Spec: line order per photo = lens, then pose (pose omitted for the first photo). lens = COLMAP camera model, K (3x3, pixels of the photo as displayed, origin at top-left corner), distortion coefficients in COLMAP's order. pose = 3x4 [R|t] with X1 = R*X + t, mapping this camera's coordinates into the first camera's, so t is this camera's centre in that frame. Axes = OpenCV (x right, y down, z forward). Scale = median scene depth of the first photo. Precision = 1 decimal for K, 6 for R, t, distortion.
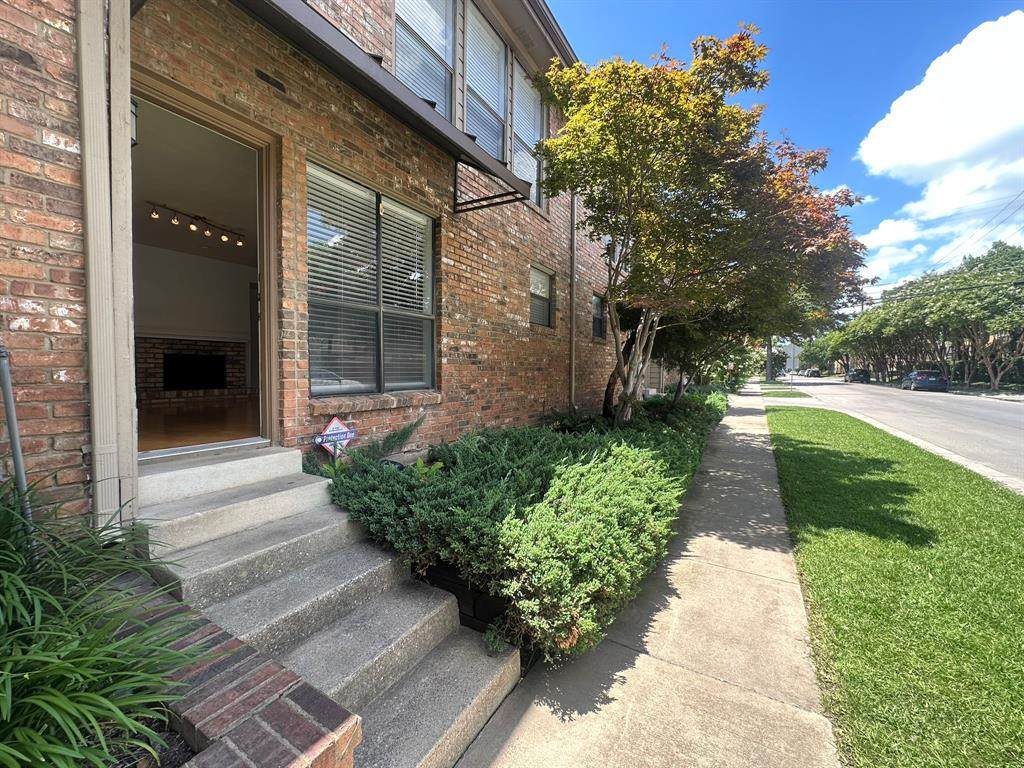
lens RADIAL K [[409.7, 0, 509.3], [0, 409.7, 383.1], [0, 0, 1]] dist [-0.000652, 0.000152]
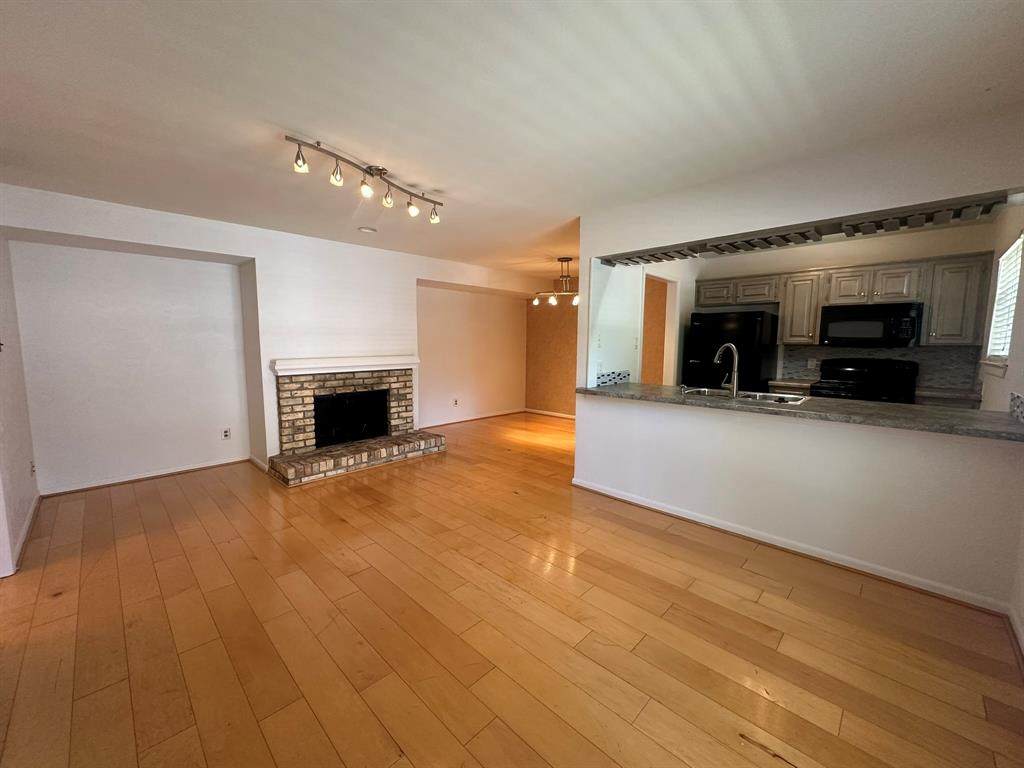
lens RADIAL K [[409.7, 0, 511.0], [0, 409.7, 382.6], [0, 0, 1]] dist [-0.000652, 0.000152]
pose [[0.972304, 0.025471, -0.232328, -0.333041], [-0.009614, 0.997561, 0.069129, -0.128084], [0.233523, -0.064981, 0.970178, 0.377236]]
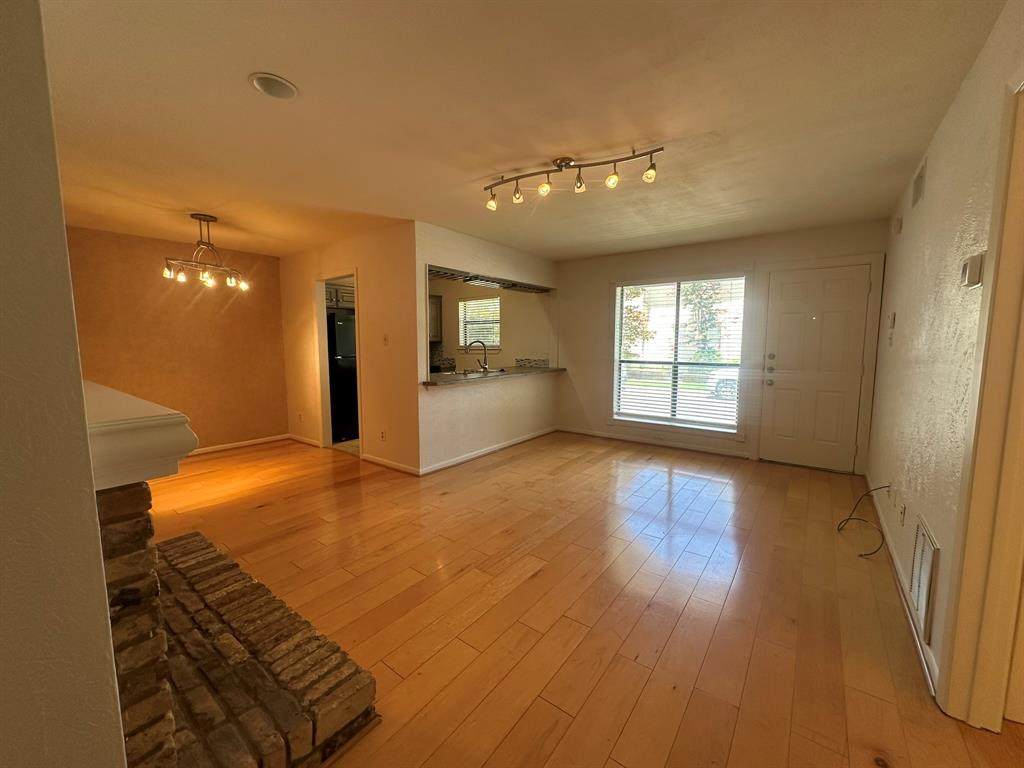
lens RADIAL K [[409.7, 0, 509.9], [0, 409.7, 383.2], [0, 0, 1]] dist [-0.000652, 0.000152]
pose [[0.099524, -0.108658, 0.989085, -0.901342], [0.019056, 0.994046, 0.107286, -0.146022], [-0.994853, 0.008170, 0.101002, 0.715221]]
